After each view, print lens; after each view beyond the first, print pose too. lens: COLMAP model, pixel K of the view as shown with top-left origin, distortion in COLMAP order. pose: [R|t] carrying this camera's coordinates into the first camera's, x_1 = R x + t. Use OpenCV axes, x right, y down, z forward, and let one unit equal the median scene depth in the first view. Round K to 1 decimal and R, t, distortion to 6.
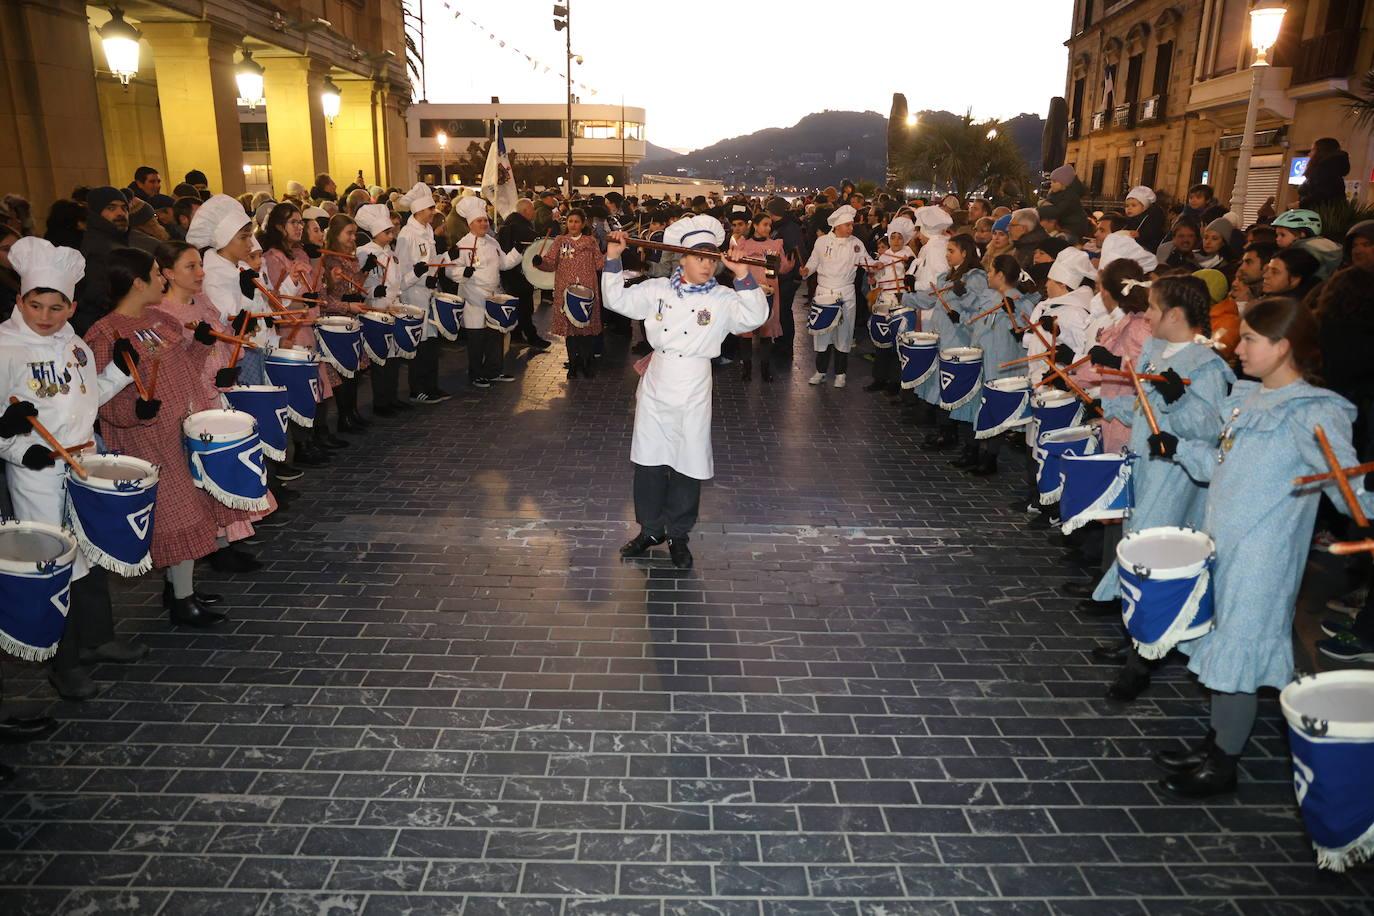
lens RADIAL K [[945.5, 0, 687.0], [0, 945.5, 458.0], [0, 0, 1]] dist [-0.090818, 0.064930]
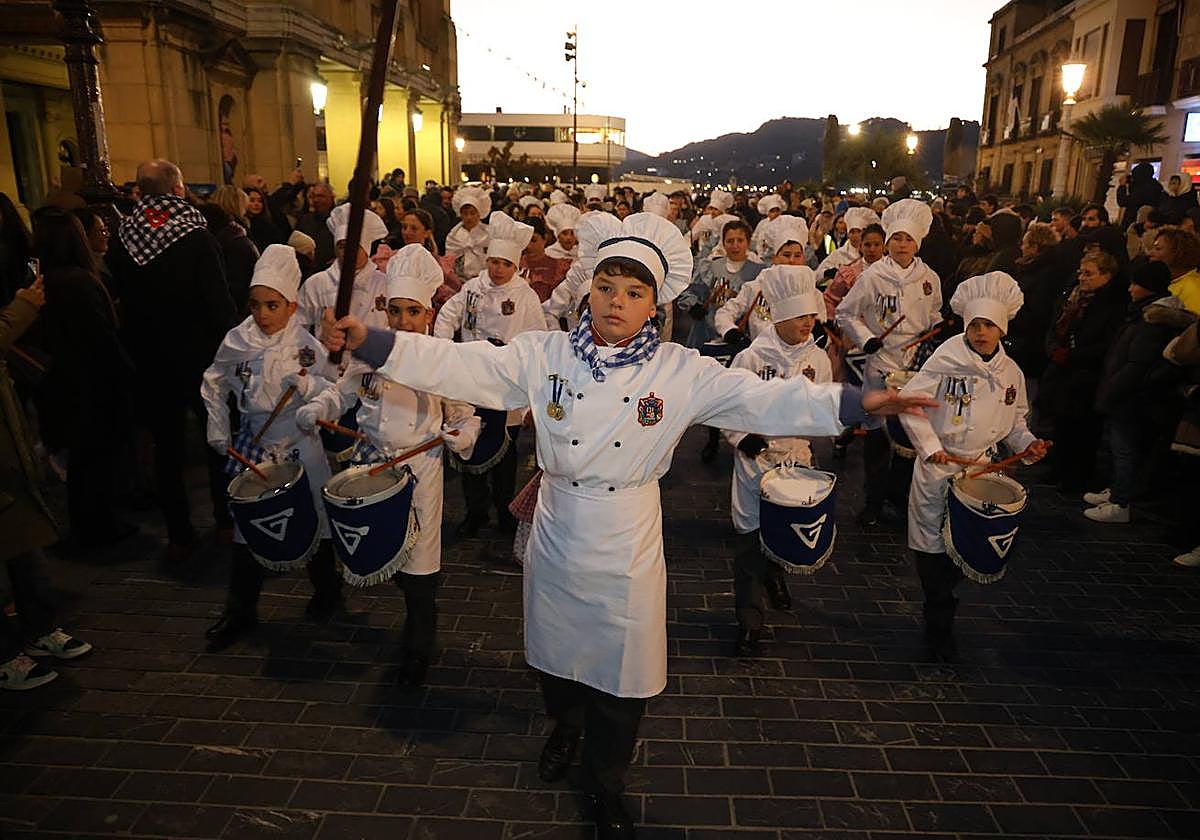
lens RADIAL K [[835.7, 0, 635.5], [0, 835.7, 412.9], [0, 0, 1]] dist [-0.077478, 0.066834]
pose [[0.999616, 0.014209, -0.023809, -0.026327], [-0.014520, 0.999811, -0.012944, 0.093527], [0.023621, 0.013284, 0.999633, -0.318597]]
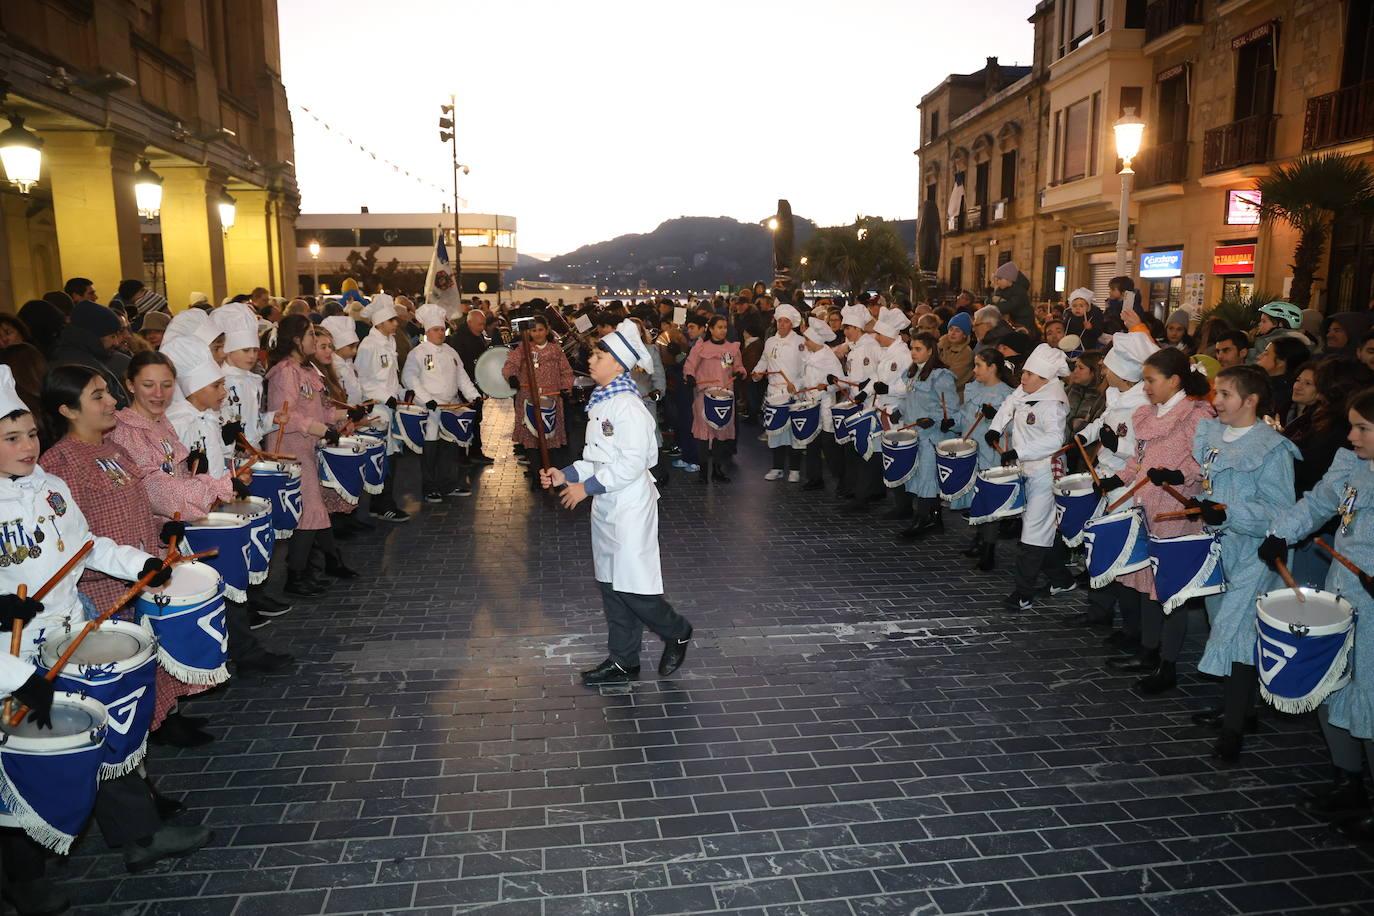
lens RADIAL K [[945.5, 0, 687.0], [0, 945.5, 458.0], [0, 0, 1]] dist [-0.090818, 0.064930]
pose [[0.990434, -0.039539, 0.132201, -0.059188], [0.053158, 0.993452, -0.101131, -0.003704], [-0.127337, 0.107191, 0.986050, 0.007368]]
